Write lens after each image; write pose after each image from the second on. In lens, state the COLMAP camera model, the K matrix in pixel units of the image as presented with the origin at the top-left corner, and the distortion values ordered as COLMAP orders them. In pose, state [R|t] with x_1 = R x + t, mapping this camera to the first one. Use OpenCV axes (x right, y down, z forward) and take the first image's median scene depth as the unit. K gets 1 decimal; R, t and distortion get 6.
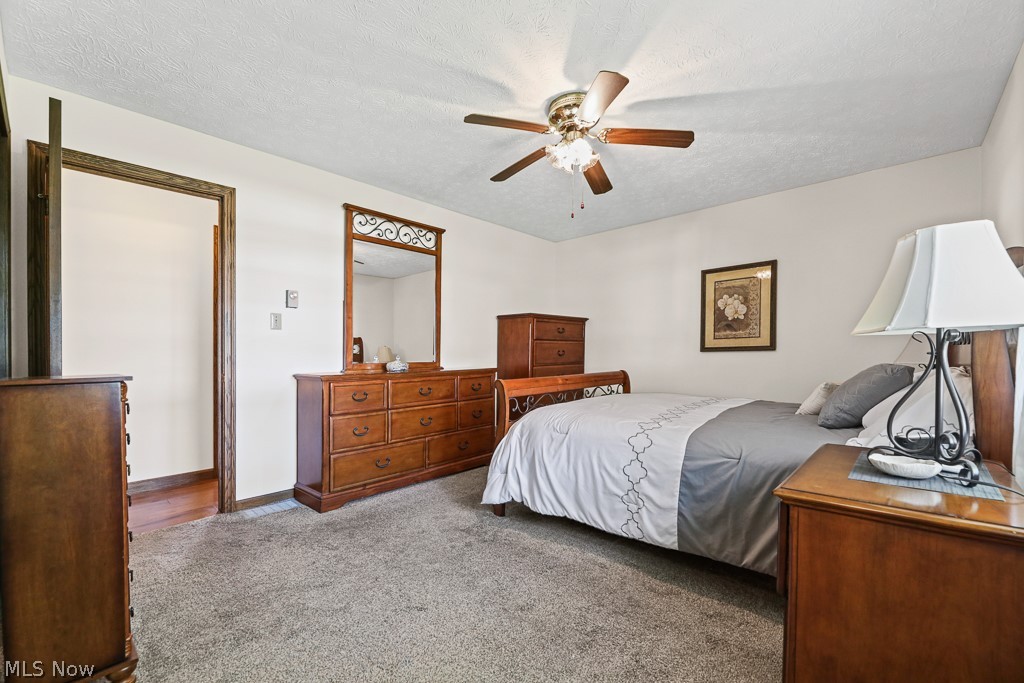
lens RADIAL K [[417.5, 0, 515.3], [0, 417.5, 352.9], [0, 0, 1]] dist [0.000104, 0.000010]
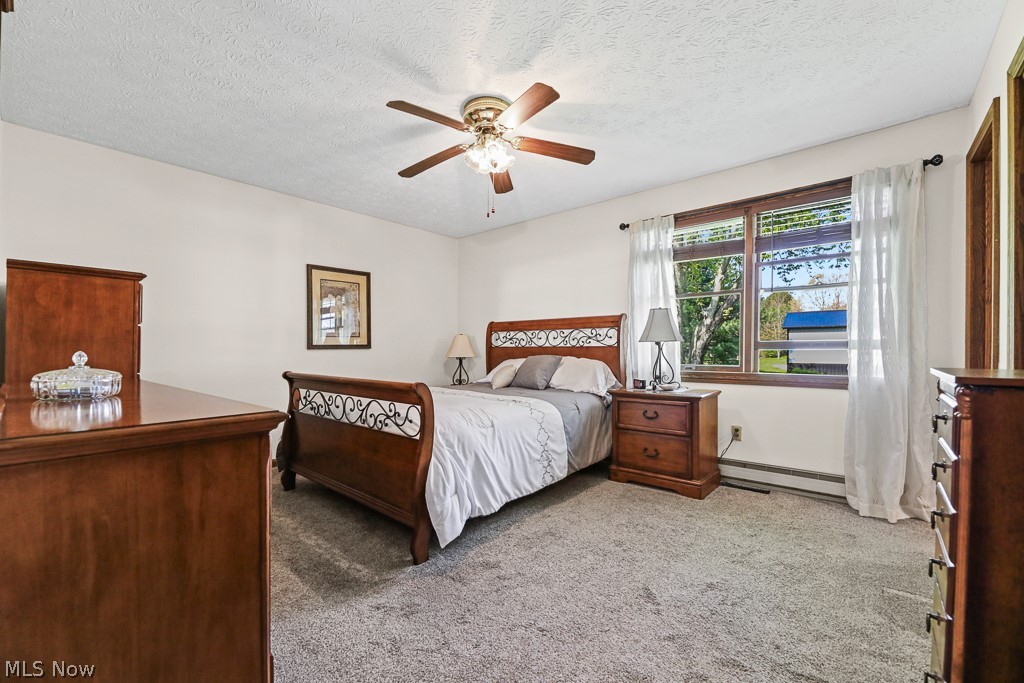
lens RADIAL K [[424.9, 0, 512.4], [0, 424.9, 348.9], [0, 0, 1]] dist [0.000166, 0.000023]
pose [[-0.027738, 0.012230, 0.999540, -0.917707], [0.002270, 0.999923, -0.012172, 0.015734], [-0.999613, 0.001931, -0.027764, 0.968294]]
